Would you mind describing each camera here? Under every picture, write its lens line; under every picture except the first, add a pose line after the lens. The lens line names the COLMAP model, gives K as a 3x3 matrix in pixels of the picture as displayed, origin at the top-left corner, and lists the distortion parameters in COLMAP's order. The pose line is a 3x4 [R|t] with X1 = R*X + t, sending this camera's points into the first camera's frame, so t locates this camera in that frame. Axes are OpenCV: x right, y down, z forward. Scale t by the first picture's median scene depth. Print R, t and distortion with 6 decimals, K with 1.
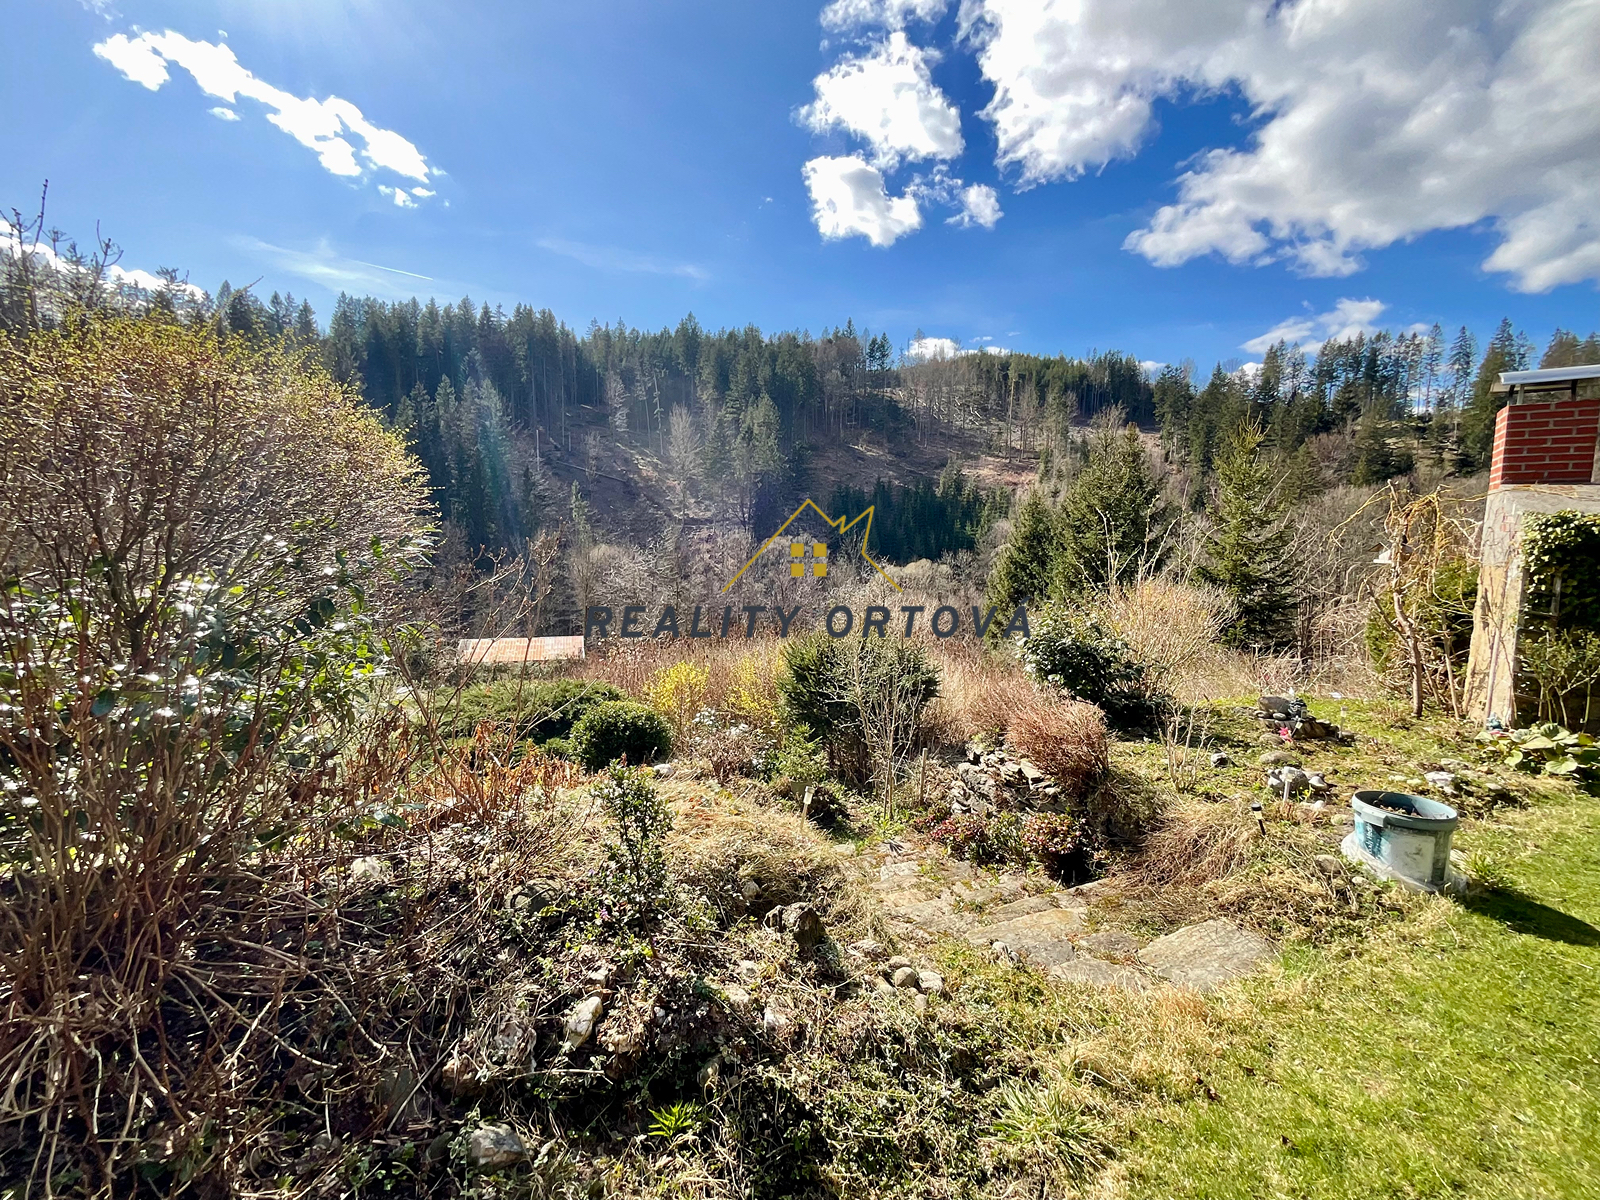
lens RADIAL K [[650.9, 0, 808.6], [0, 650.9, 592.8], [0, 0, 1]] dist [-0.004721, -0.001159]
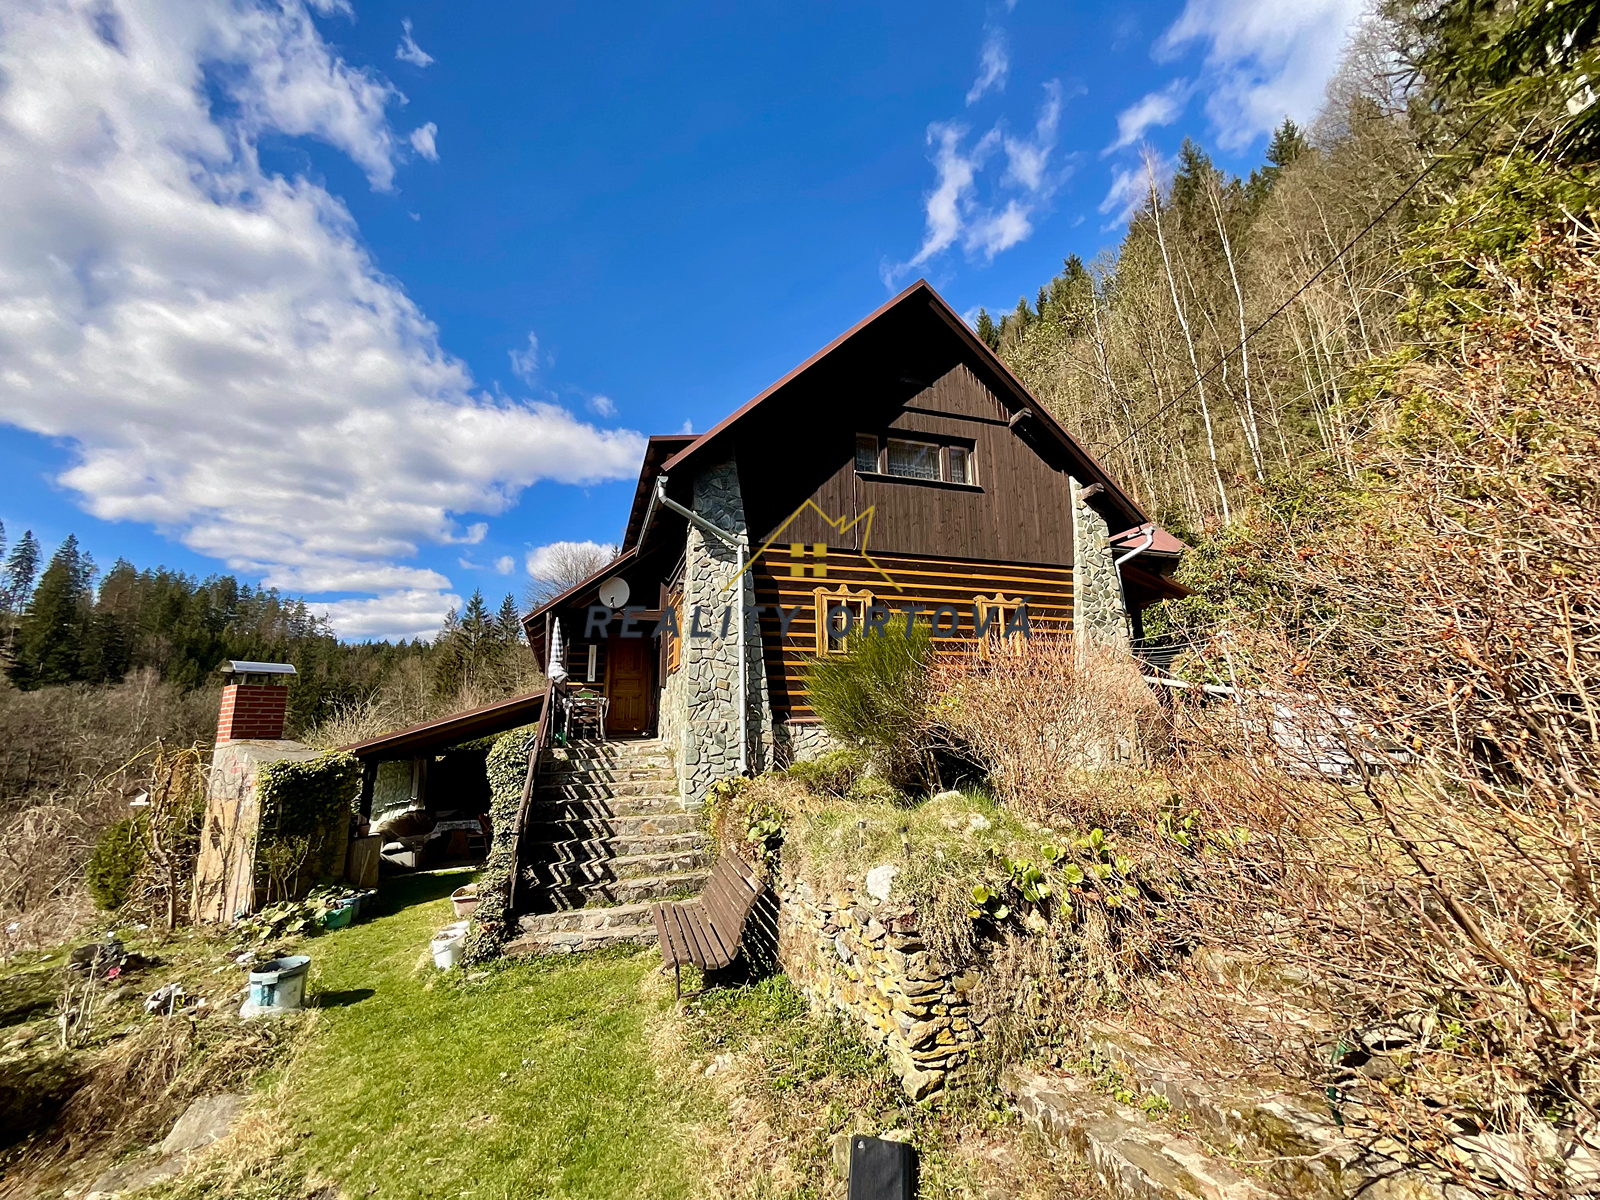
lens RADIAL K [[650.9, 0, 811.9], [0, 650.9, 607.7], [0, 0, 1]] dist [-0.004721, -0.001159]
pose [[-0.115668, 0.178398, 0.977136, -0.526362], [0.117942, 0.979246, -0.164822, -0.066872], [-0.986261, 0.096181, -0.134308, -0.095146]]
